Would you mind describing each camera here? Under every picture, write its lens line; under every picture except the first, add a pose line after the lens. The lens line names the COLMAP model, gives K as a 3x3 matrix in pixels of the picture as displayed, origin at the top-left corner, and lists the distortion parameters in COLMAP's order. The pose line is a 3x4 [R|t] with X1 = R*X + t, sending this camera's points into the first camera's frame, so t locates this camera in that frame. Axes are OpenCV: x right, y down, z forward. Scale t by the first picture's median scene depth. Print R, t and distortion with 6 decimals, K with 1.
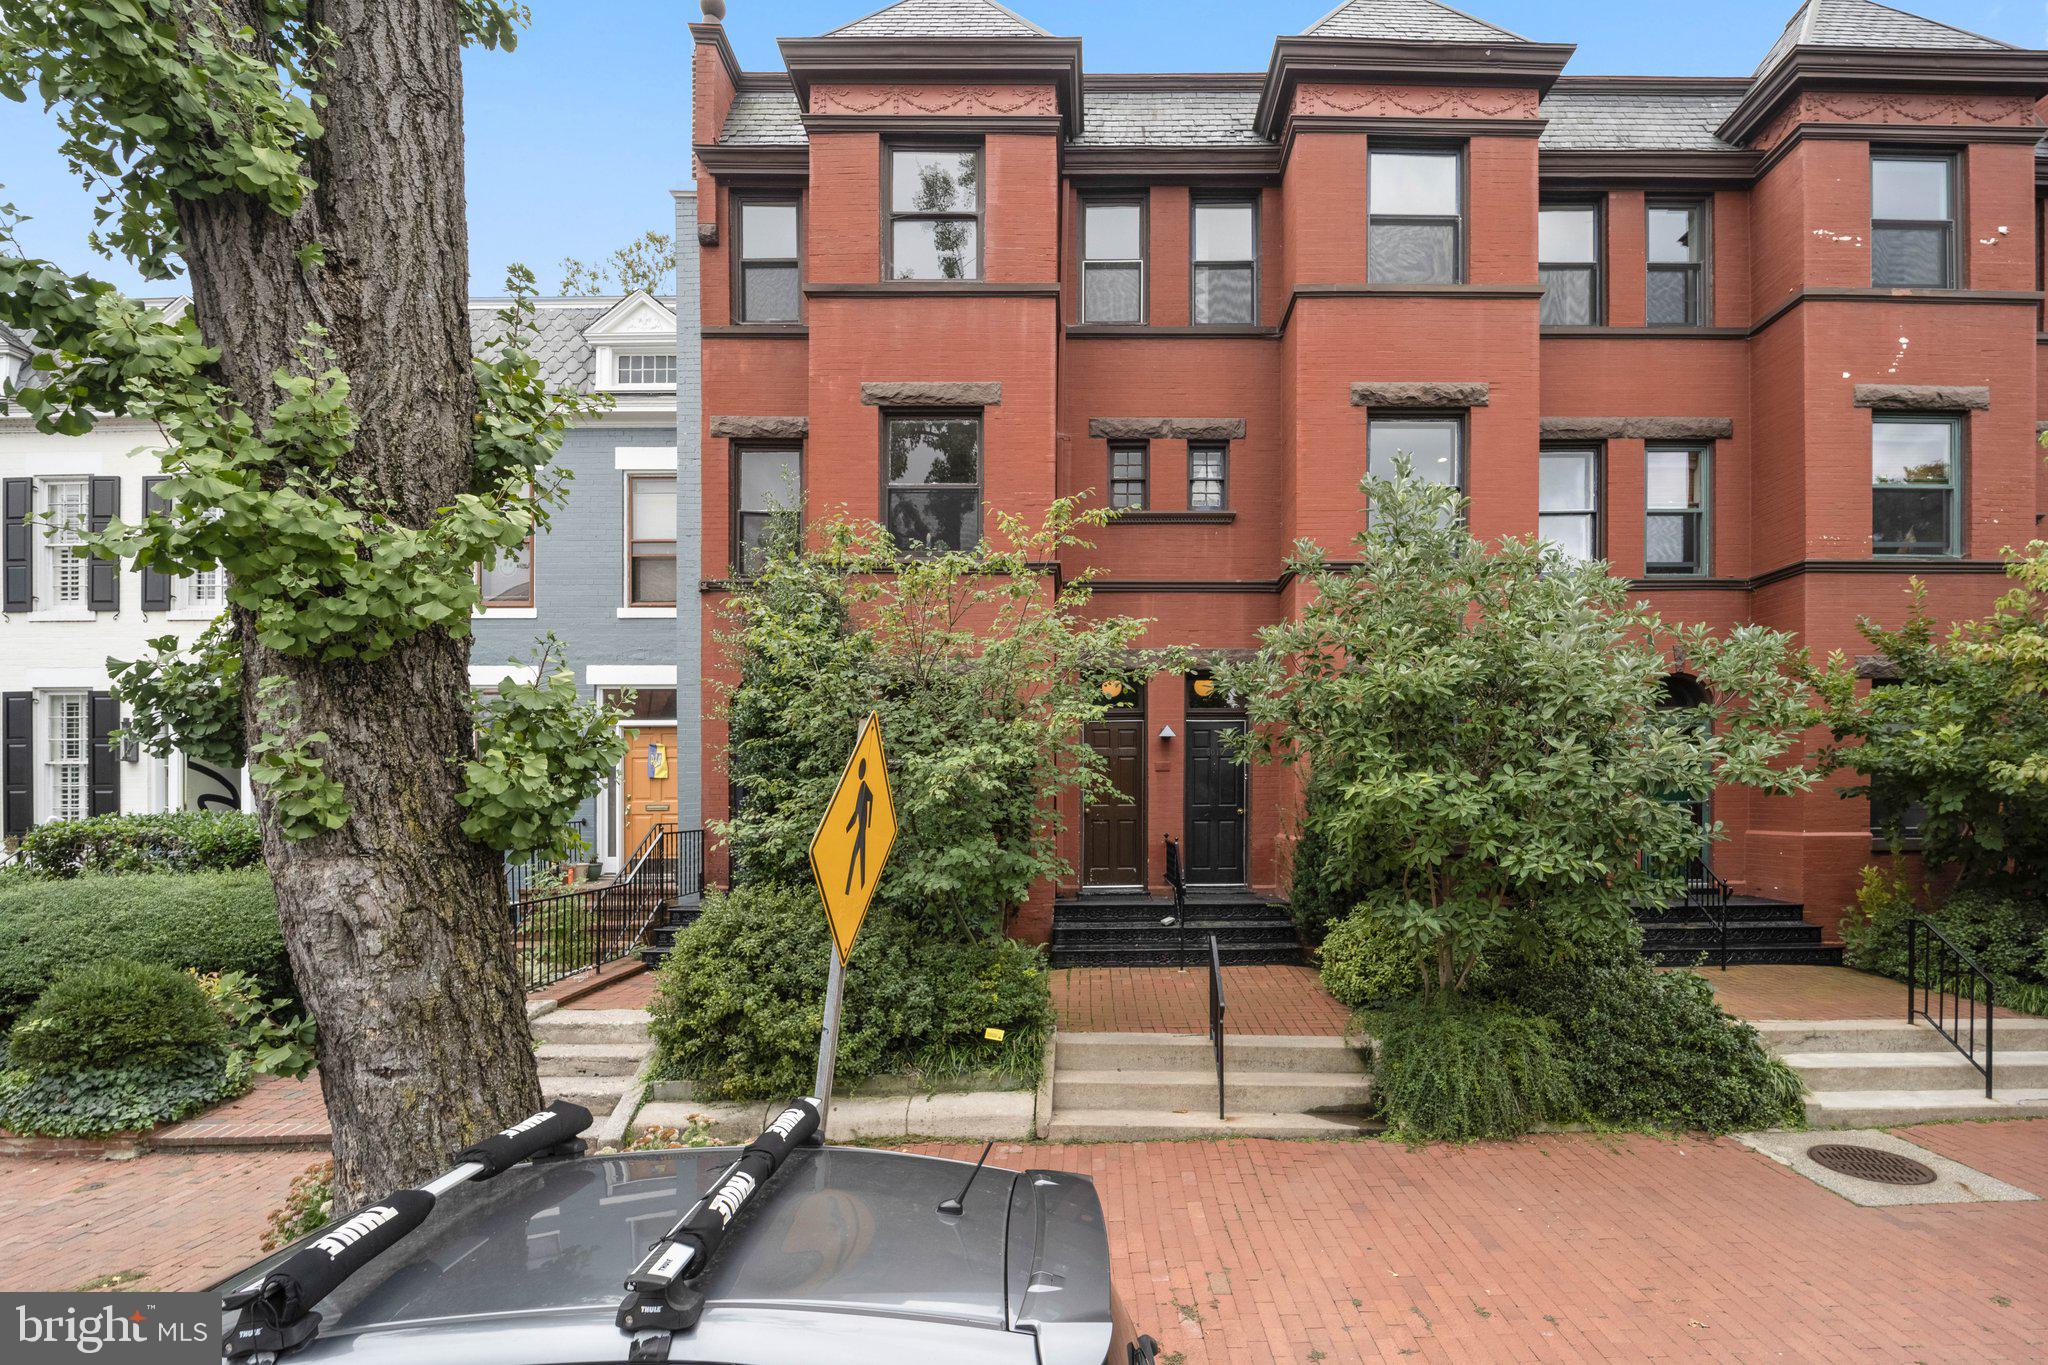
lens RADIAL K [[846.2, 0, 1029.0], [0, 846.2, 793.8], [0, 0, 1]] dist [-0.007514, -0.004297]
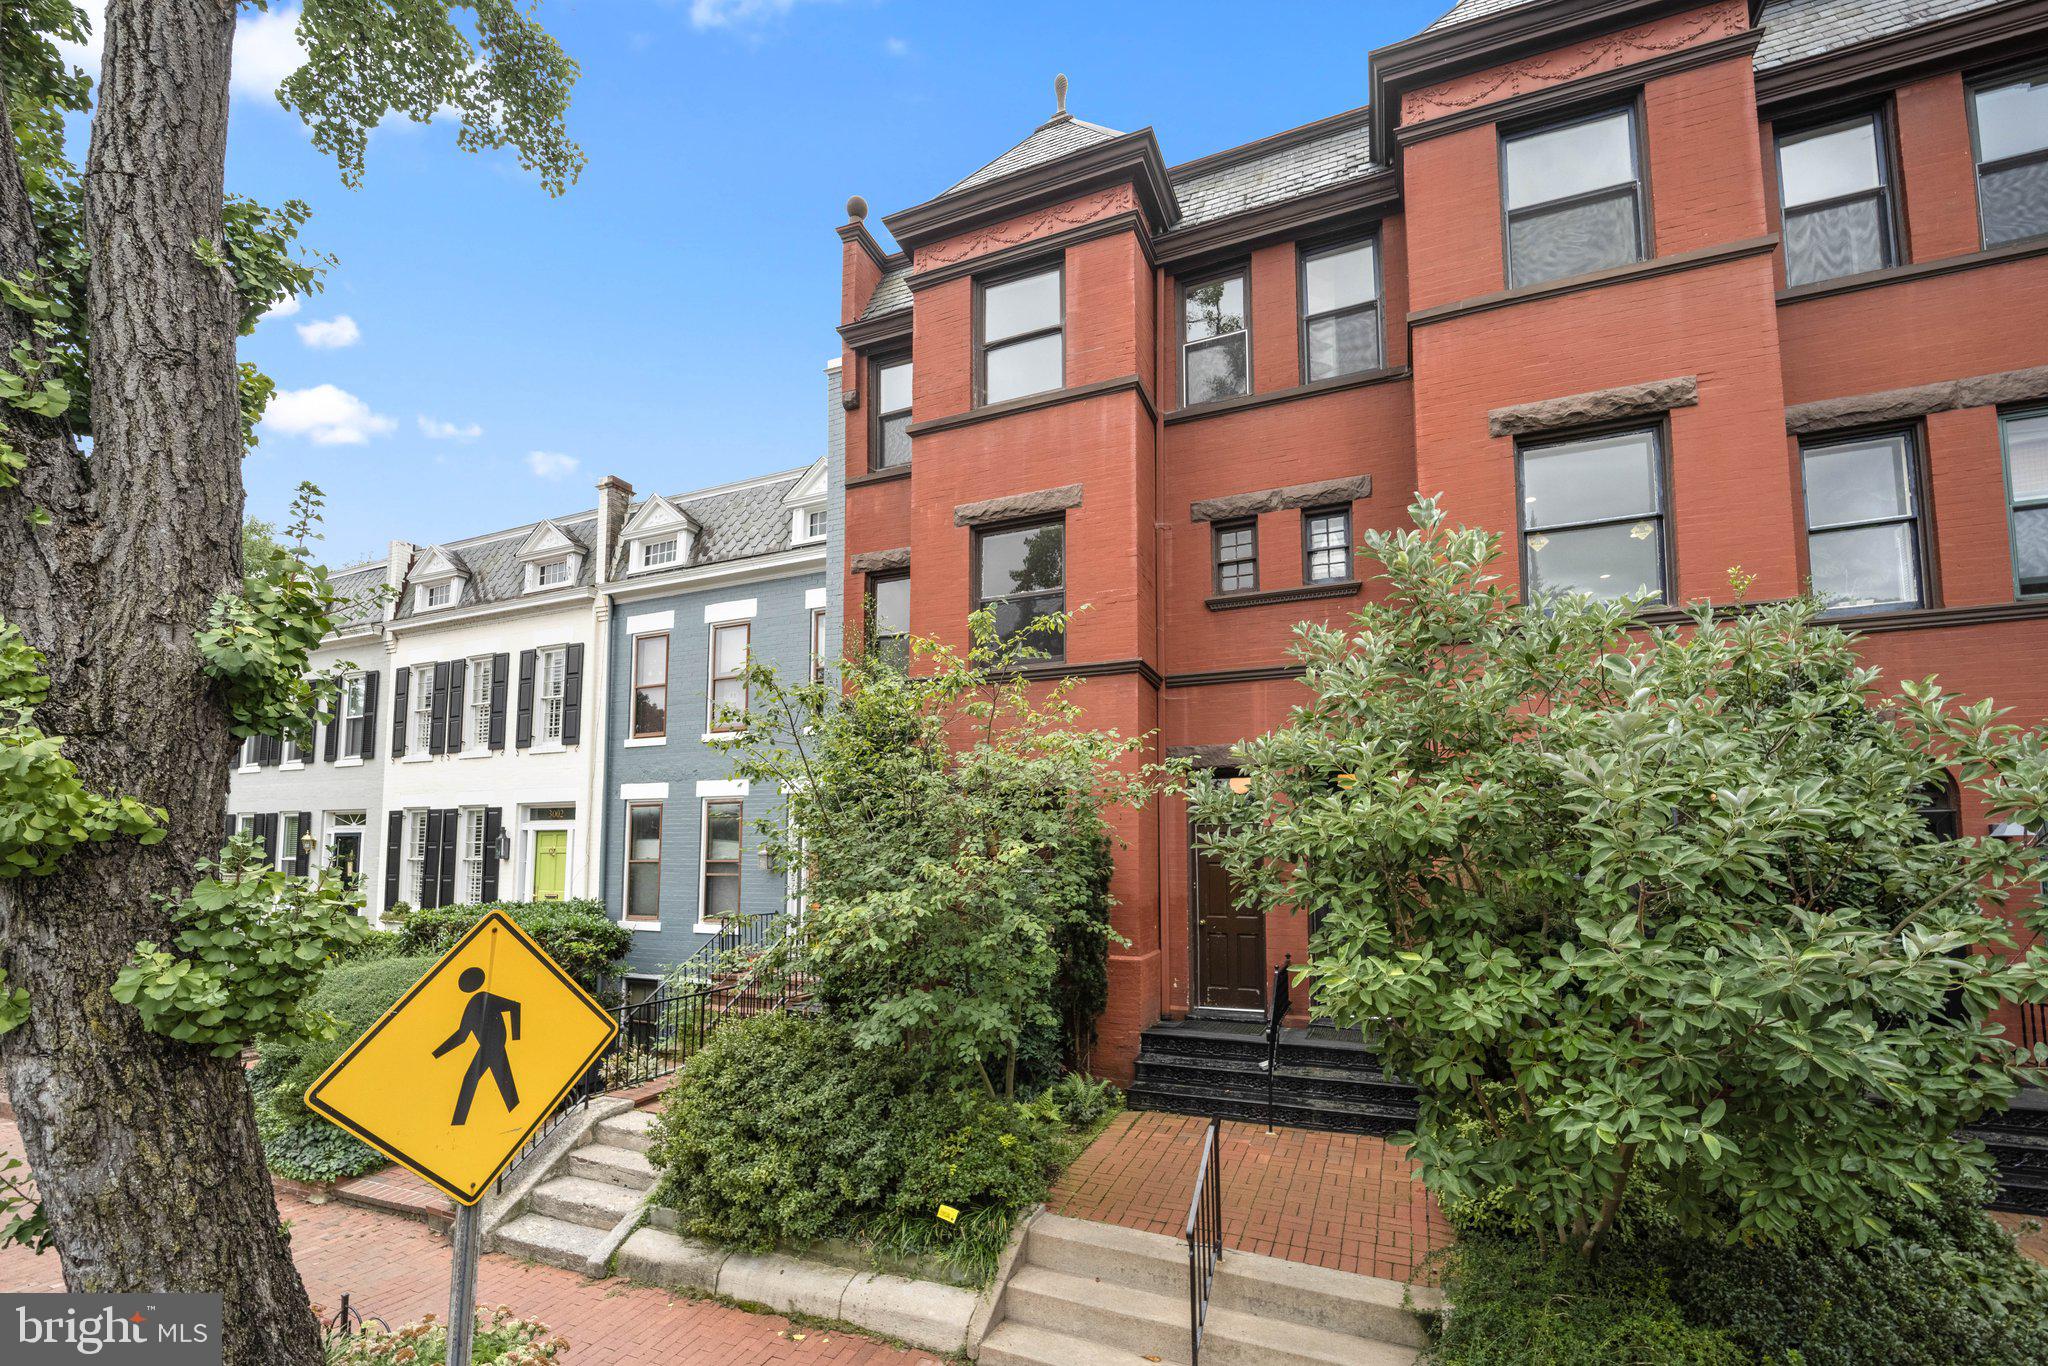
lens RADIAL K [[782.4, 0, 1022.7], [0, 782.4, 796.7], [0, 0, 1]] dist [-0.009297, -0.002445]
pose [[0.931167, -0.026674, -0.363616, 0.224283], [-0.001767, 0.996978, -0.077660, -0.055824], [0.364589, 0.072957, 0.928306, 0.163553]]
